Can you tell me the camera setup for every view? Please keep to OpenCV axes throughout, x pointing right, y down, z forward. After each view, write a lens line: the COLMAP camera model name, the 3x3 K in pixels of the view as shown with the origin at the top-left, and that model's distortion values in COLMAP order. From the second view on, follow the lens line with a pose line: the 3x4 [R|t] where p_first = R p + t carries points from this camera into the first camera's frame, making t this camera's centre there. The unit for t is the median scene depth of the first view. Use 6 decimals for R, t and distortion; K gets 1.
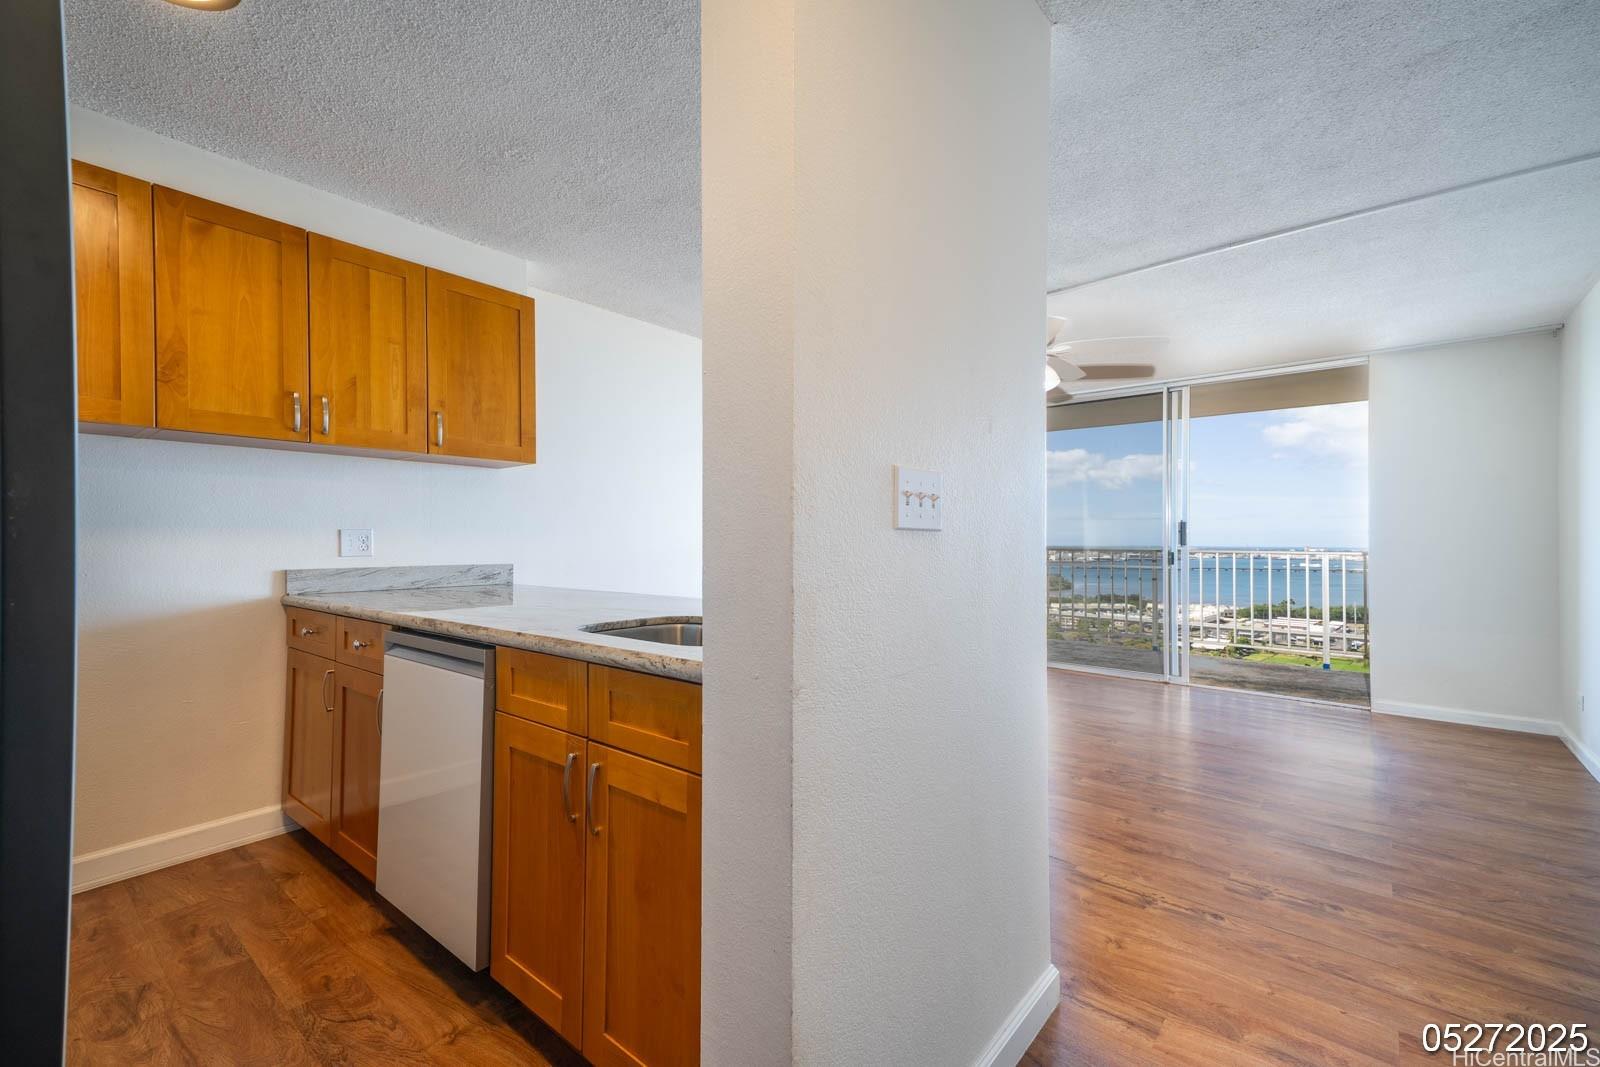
lens RADIAL K [[696.6, 0, 793.7], [0, 696.6, 537.5], [0, 0, 1]] dist [0.004696, -0.000558]
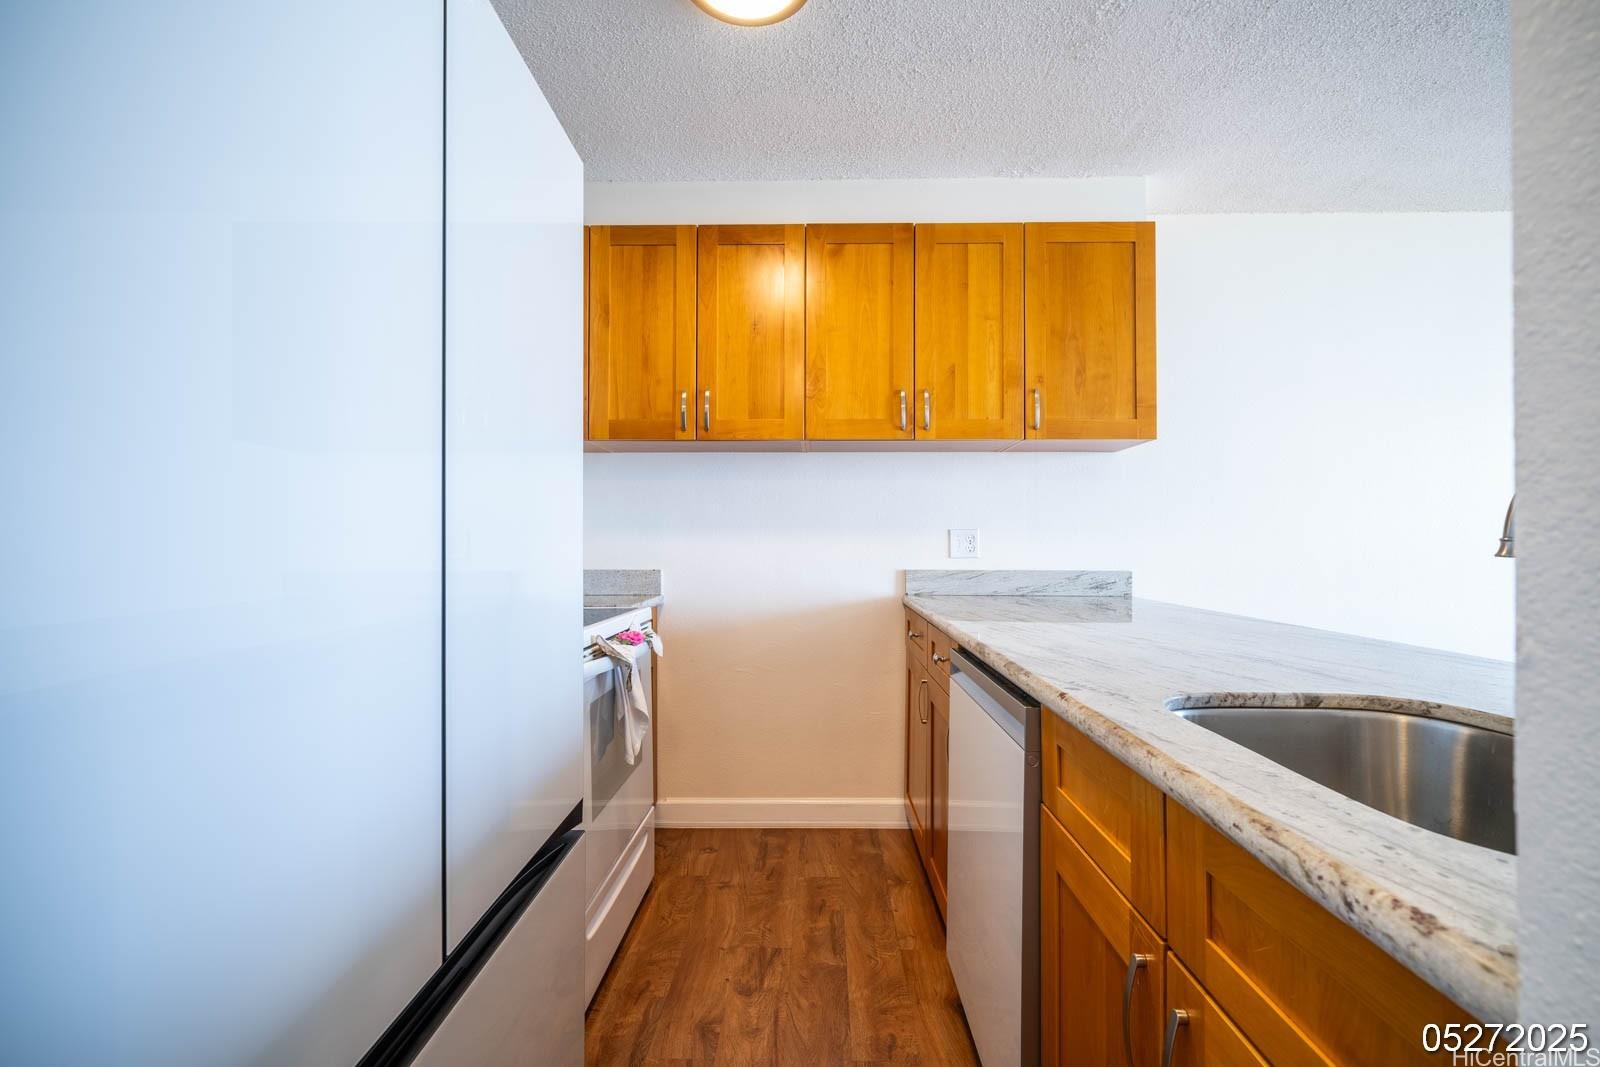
lens RADIAL K [[696.6, 0, 830.6], [0, 696.6, 534.6], [0, 0, 1]] dist [0.004696, -0.000558]
pose [[0.662062, -0.004504, -0.749436, -0.044145], [-0.000411, 0.999980, -0.006373, 0.001925], [0.749449, 0.004527, 0.662047, 0.265628]]
